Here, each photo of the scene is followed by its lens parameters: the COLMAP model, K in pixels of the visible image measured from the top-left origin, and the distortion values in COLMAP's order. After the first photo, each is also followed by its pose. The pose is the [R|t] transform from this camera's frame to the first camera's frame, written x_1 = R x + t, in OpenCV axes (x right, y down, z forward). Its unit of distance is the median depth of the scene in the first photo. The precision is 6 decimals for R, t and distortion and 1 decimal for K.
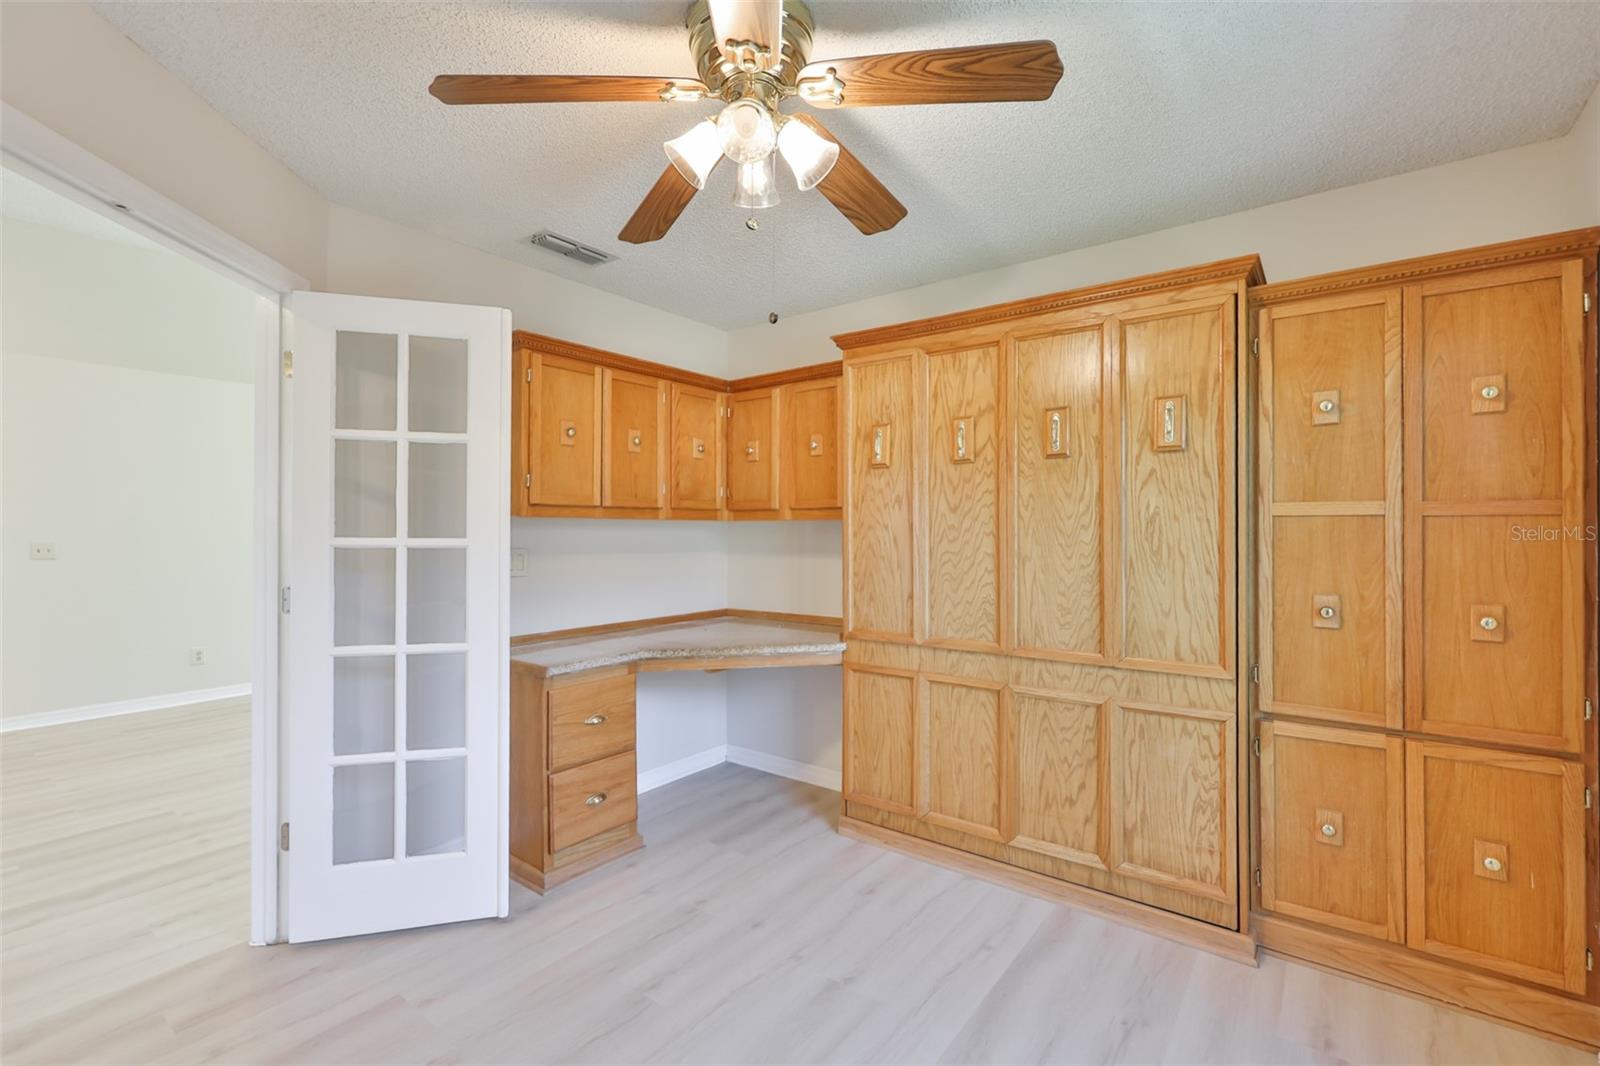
lens RADIAL K [[698.7, 0, 810.8], [0, 698.7, 532.8], [0, 0, 1]] dist [-0.000009, -0.000524]
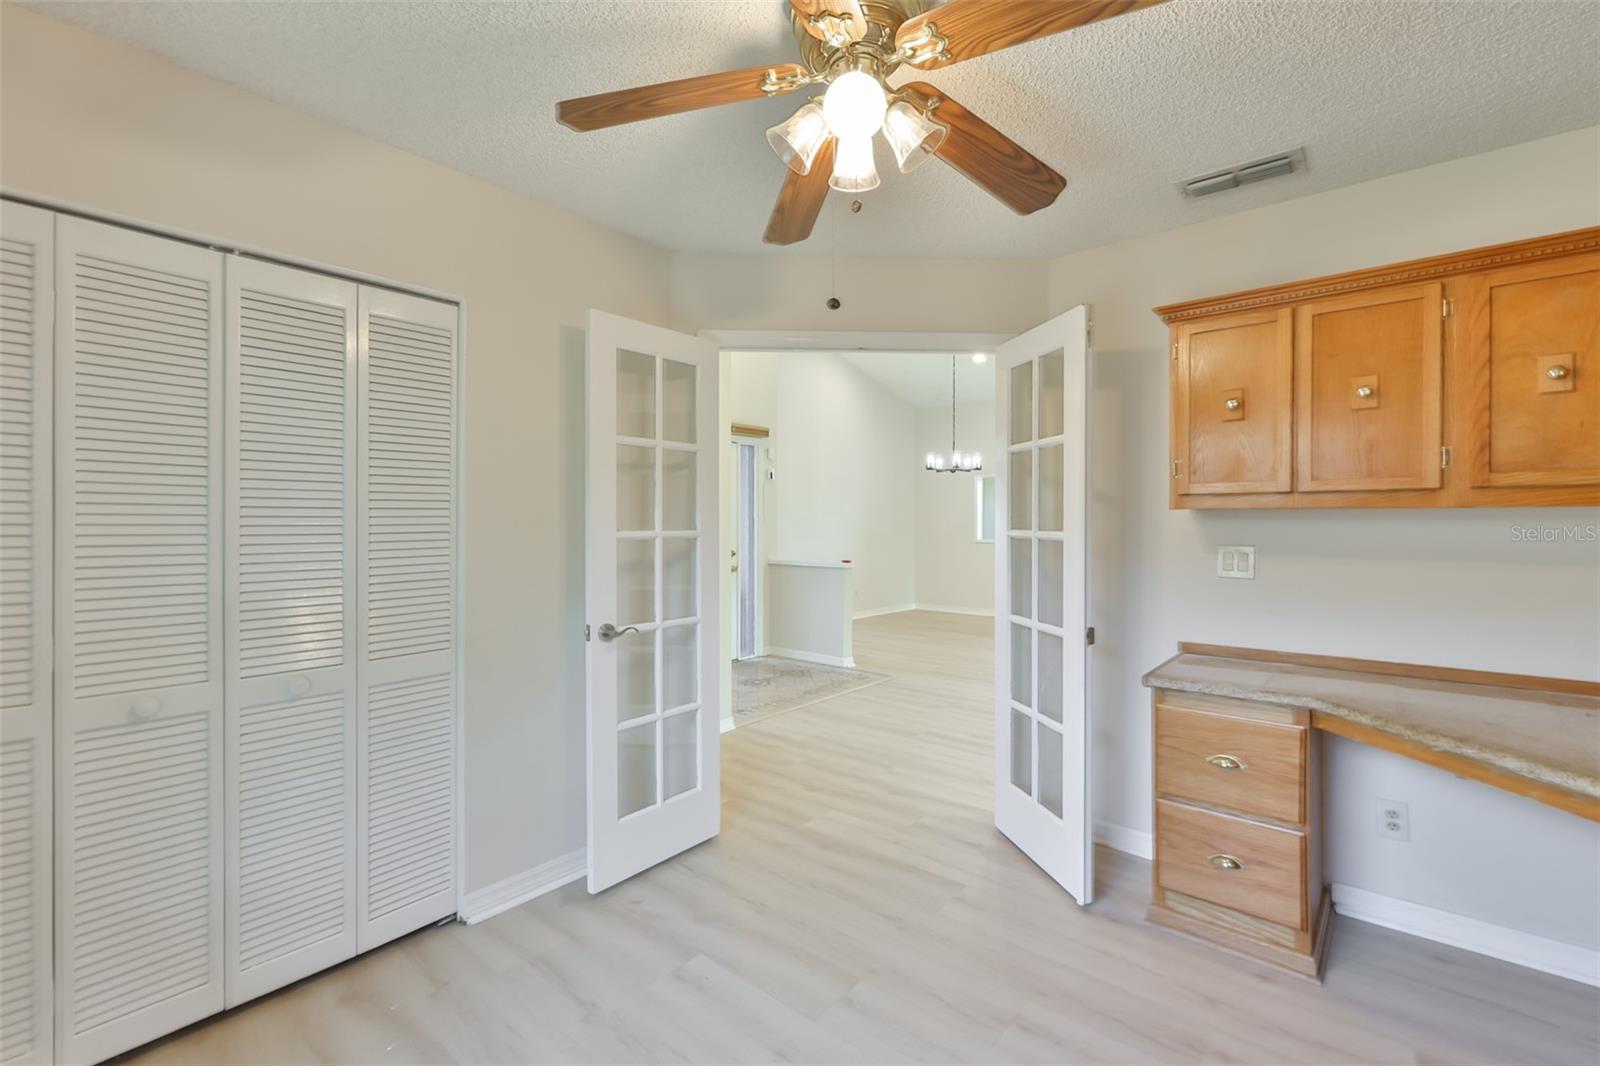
lens RADIAL K [[698.7, 0, 811.2], [0, 698.7, 525.9], [0, 0, 1]] dist [-0.000009, -0.000524]
pose [[-0.050001, 0.006453, -0.998728, 0.580685], [-0.005414, 0.999963, 0.006732, -0.004637], [0.998734, 0.005744, -0.049964, 0.645113]]
